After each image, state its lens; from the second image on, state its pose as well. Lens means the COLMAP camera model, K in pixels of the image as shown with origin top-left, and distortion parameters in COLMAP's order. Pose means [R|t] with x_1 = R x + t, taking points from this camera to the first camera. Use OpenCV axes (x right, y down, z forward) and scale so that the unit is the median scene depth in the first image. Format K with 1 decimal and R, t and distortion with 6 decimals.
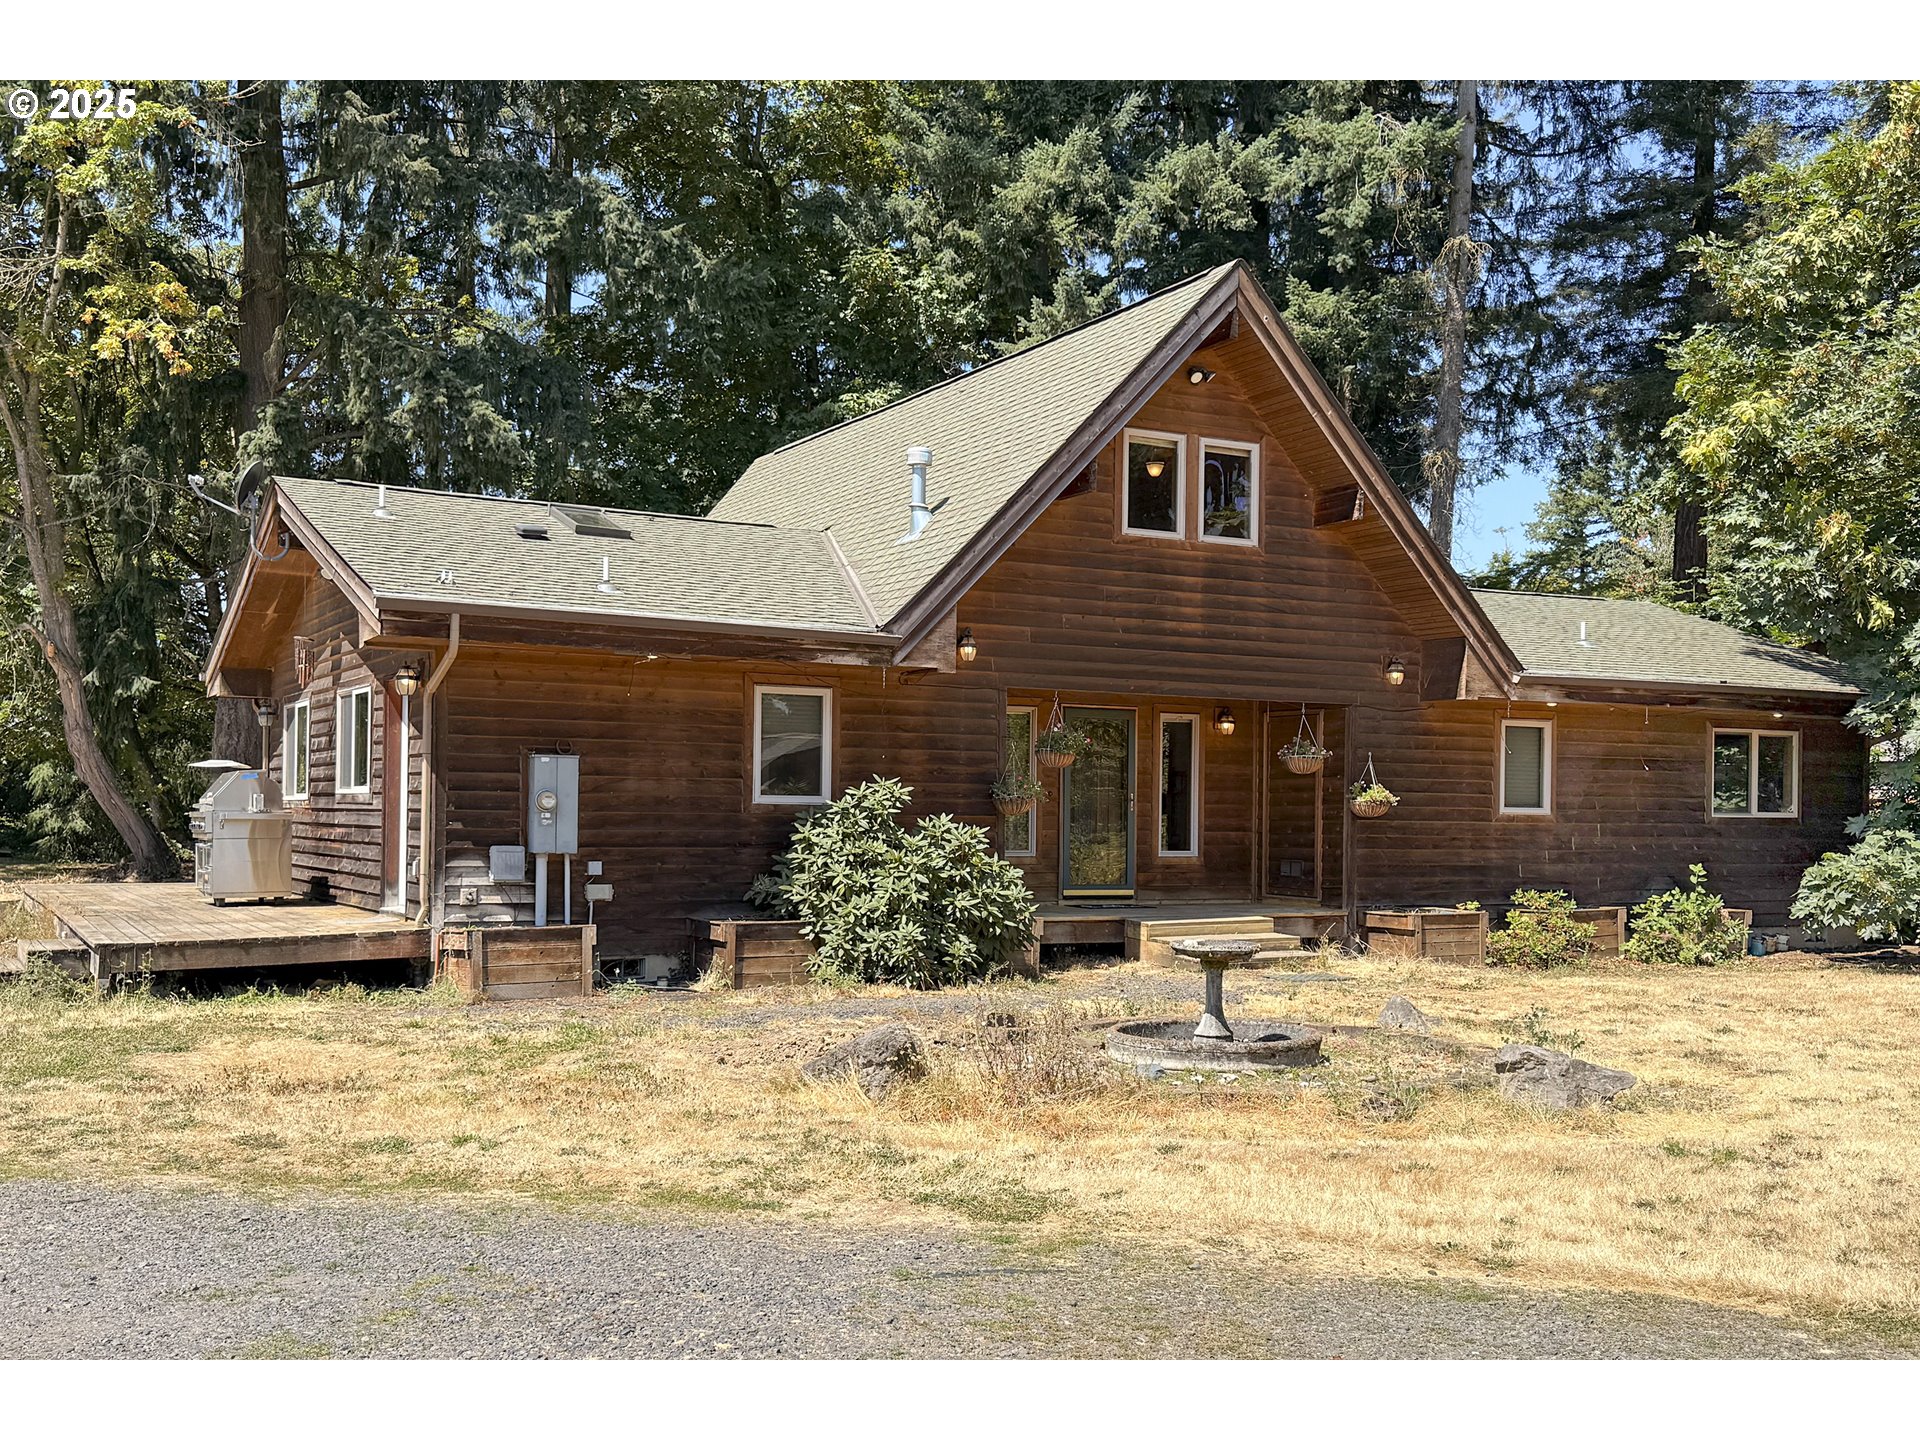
lens RADIAL K [[2031.8, 0, 1055.3], [0, 2031.8, 807.6], [0, 0, 1]] dist [0.077321, 0.000000]
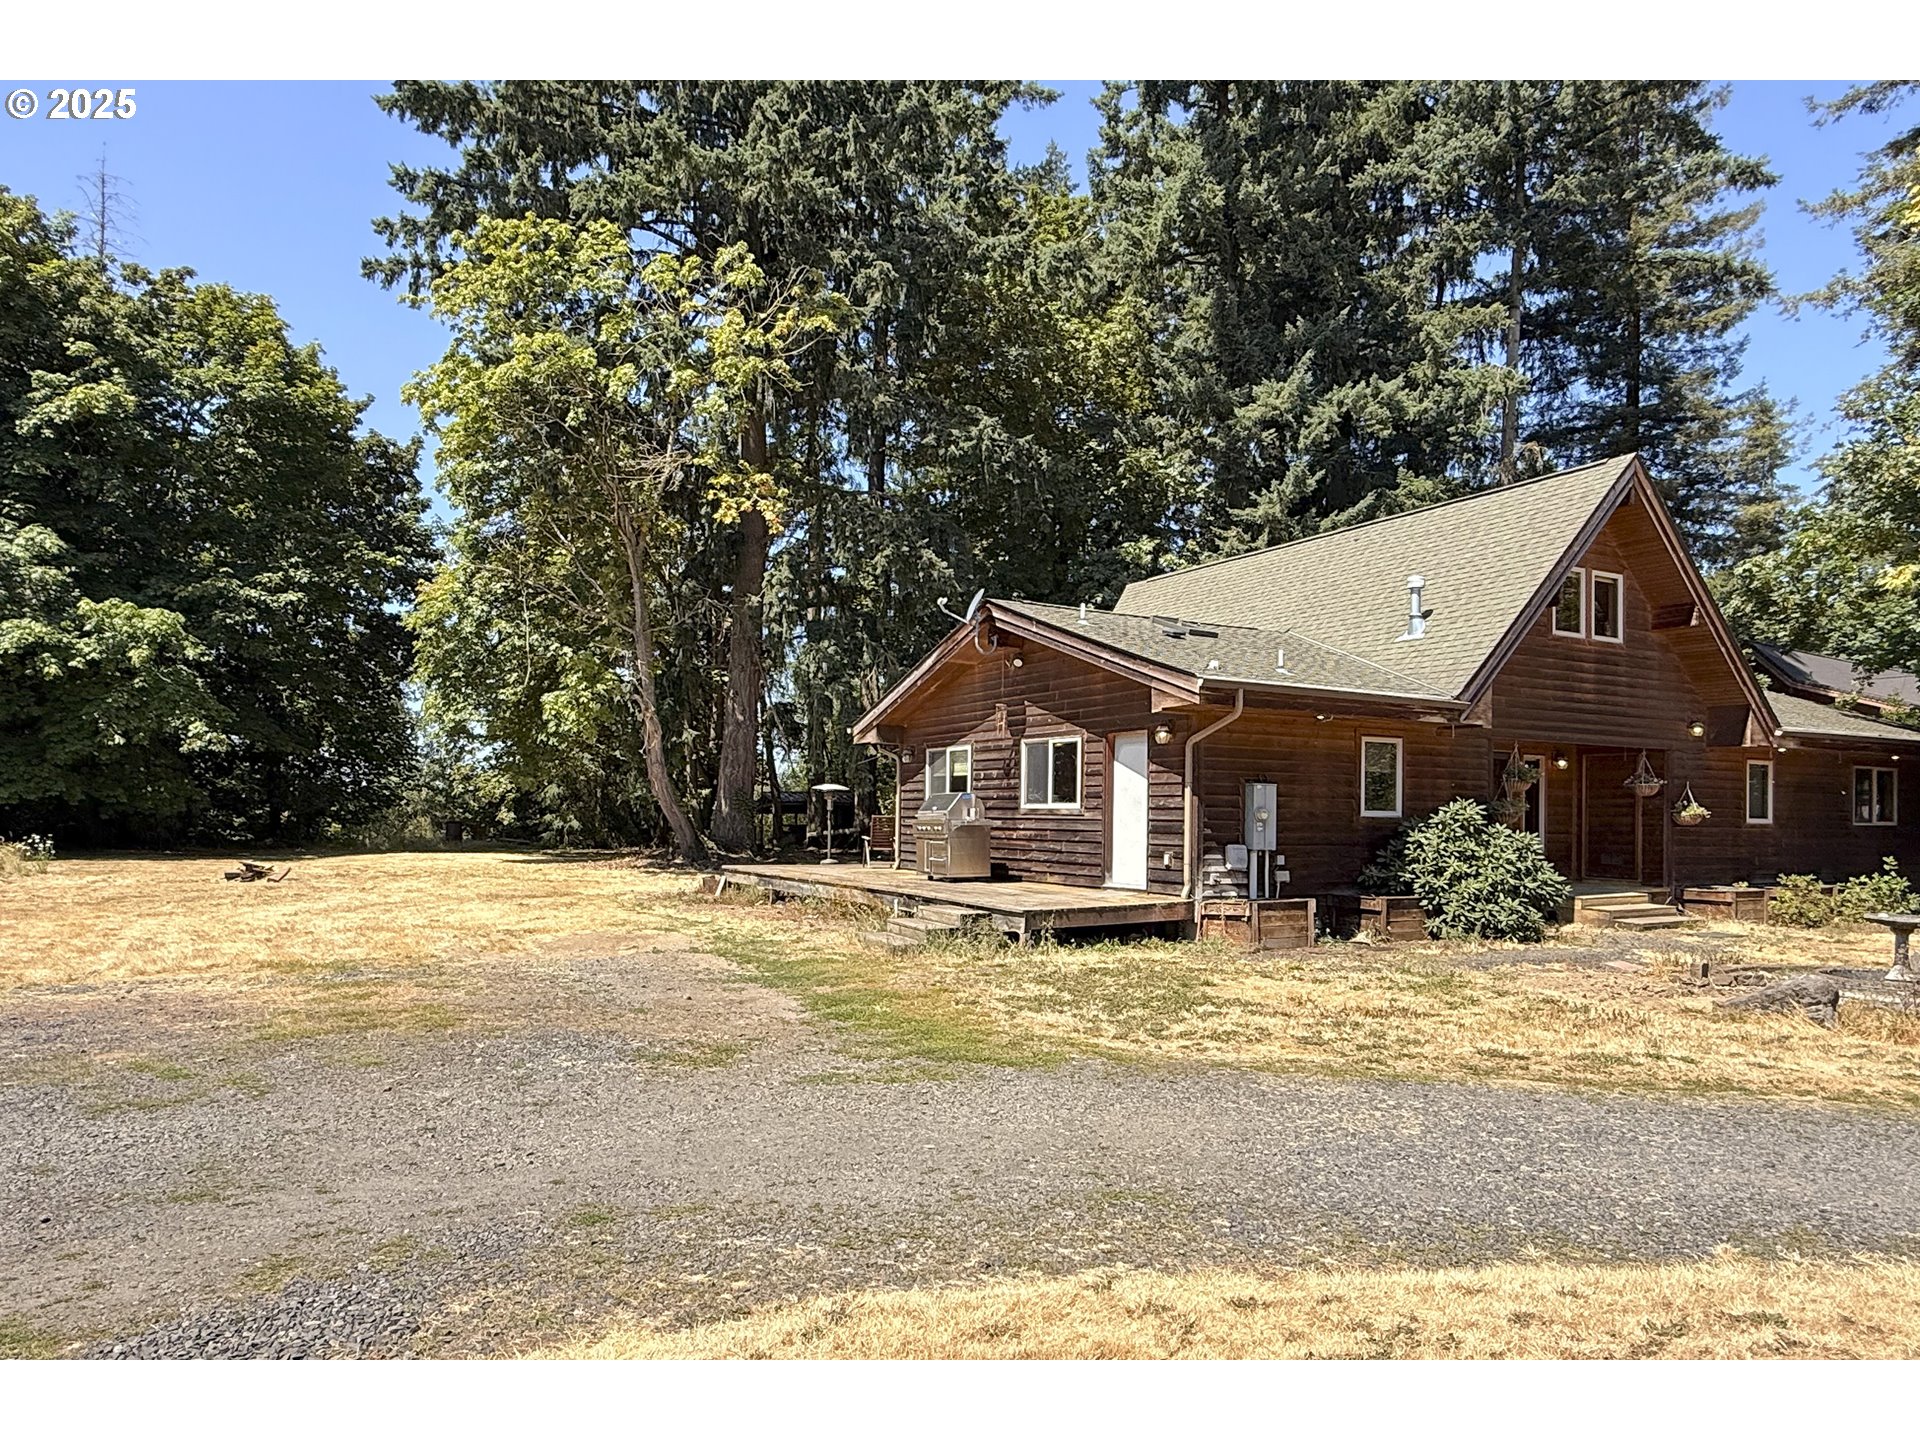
lens RADIAL K [[1305.5, 0, 934.2], [0, 1305.5, 788.8], [0, 0, 1]] dist [0.015048, -0.024308]
pose [[0.999955, 0.003235, -0.008890, -0.393713], [-0.003386, 0.999850, -0.016993, -0.004086], [0.008834, 0.017023, 0.999816, 0.040893]]
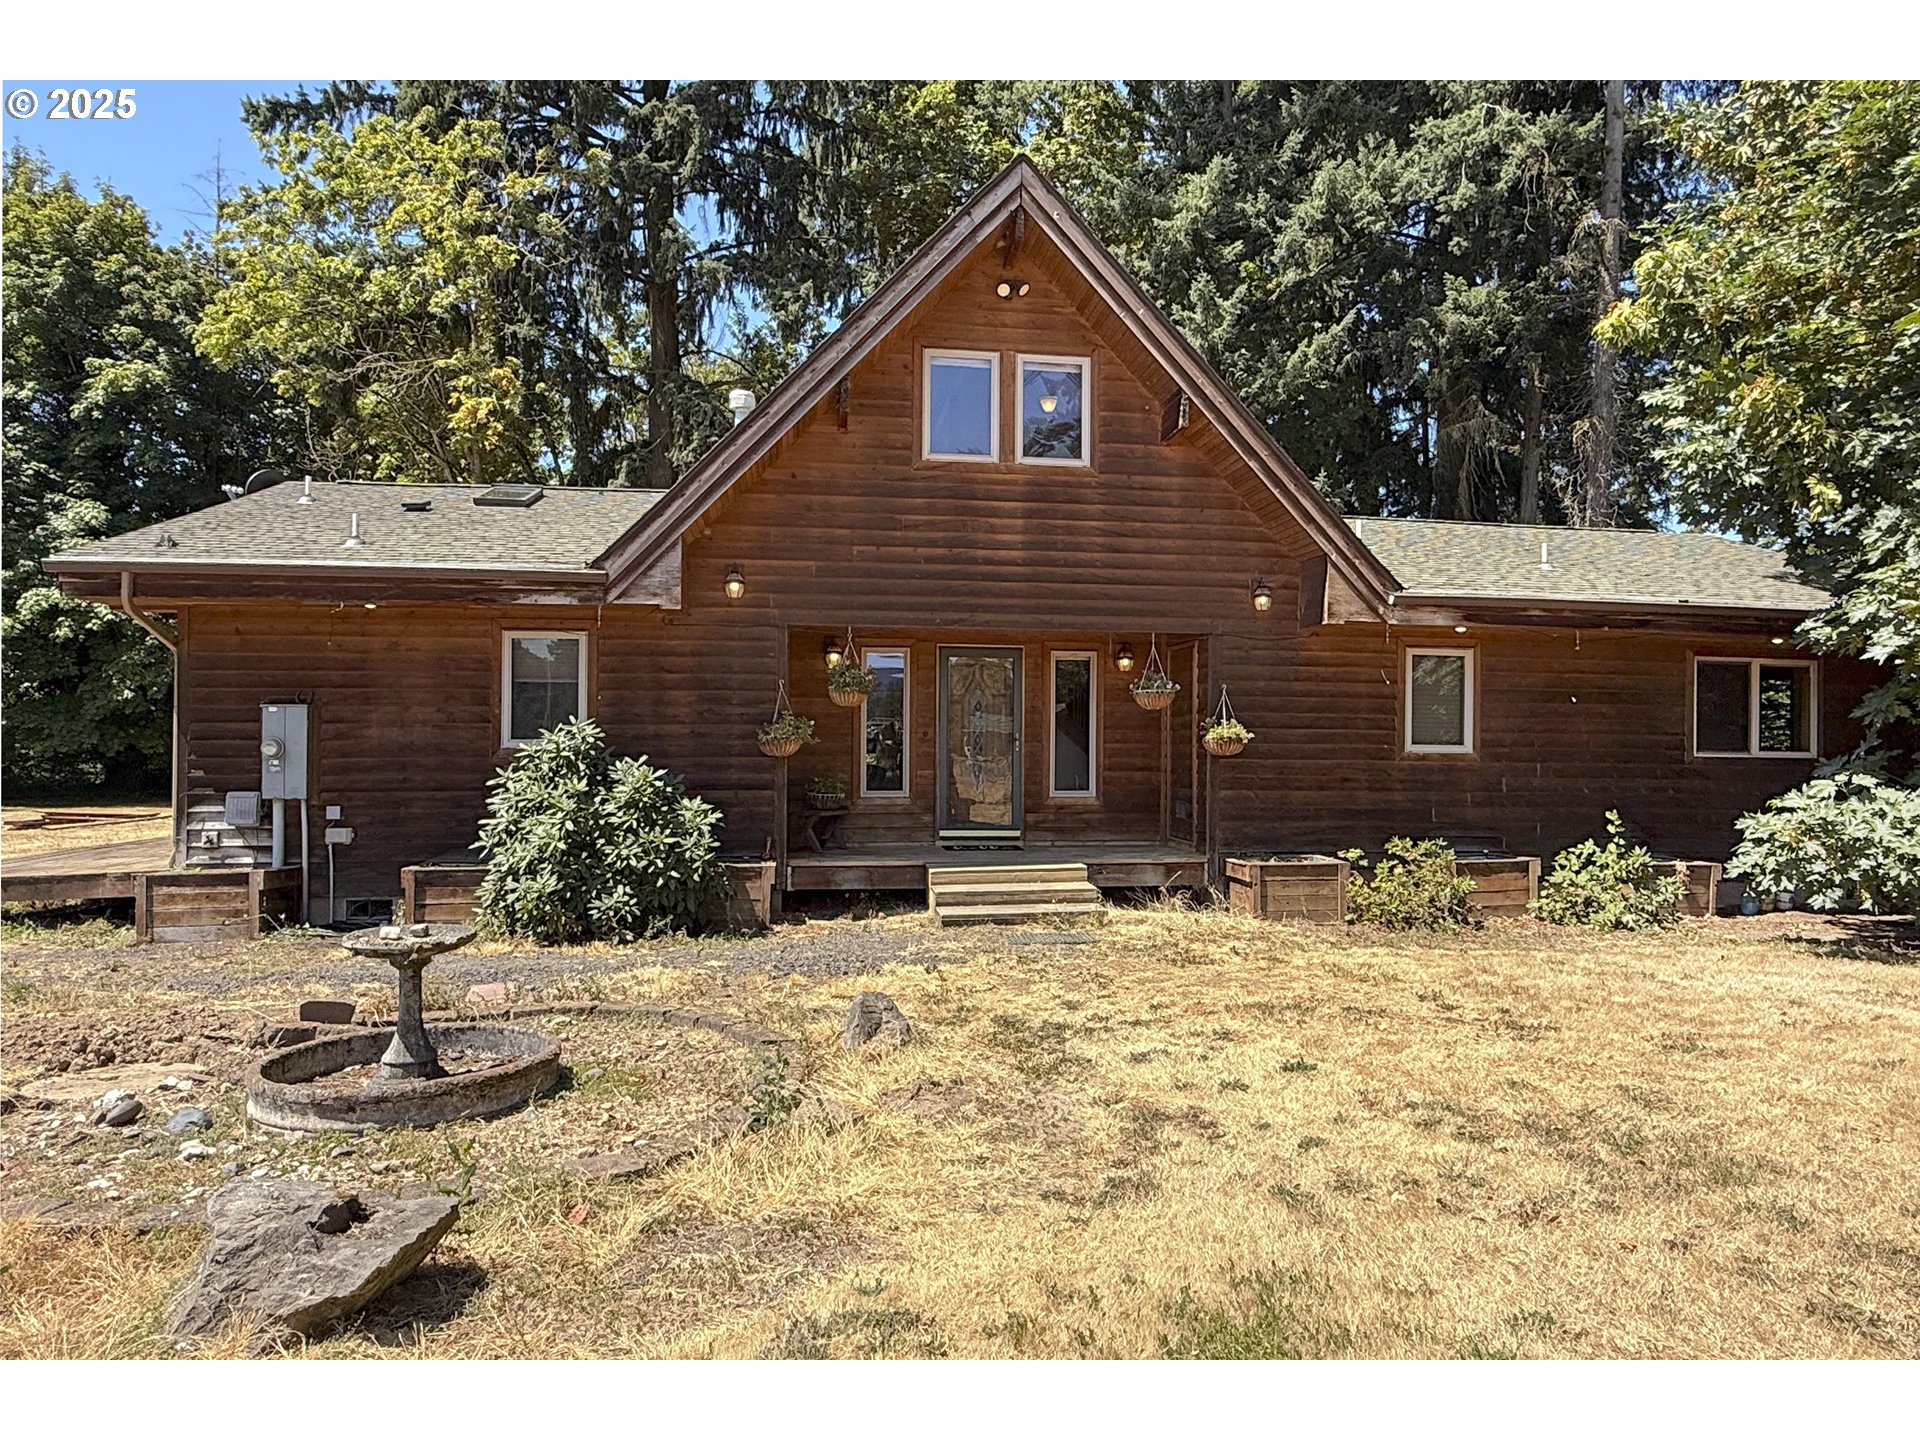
lens RADIAL K [[1348.3, 0, 1065.3], [0, 1348.3, 785.5], [0, 0, 1]] dist [-0.044511, 0.000821]
pose [[0.938554, -0.001022, -0.345131, 0.298920], [0.008901, 0.999735, 0.021246, 0.003999], [0.345017, -0.023012, 0.938314, 0.415875]]
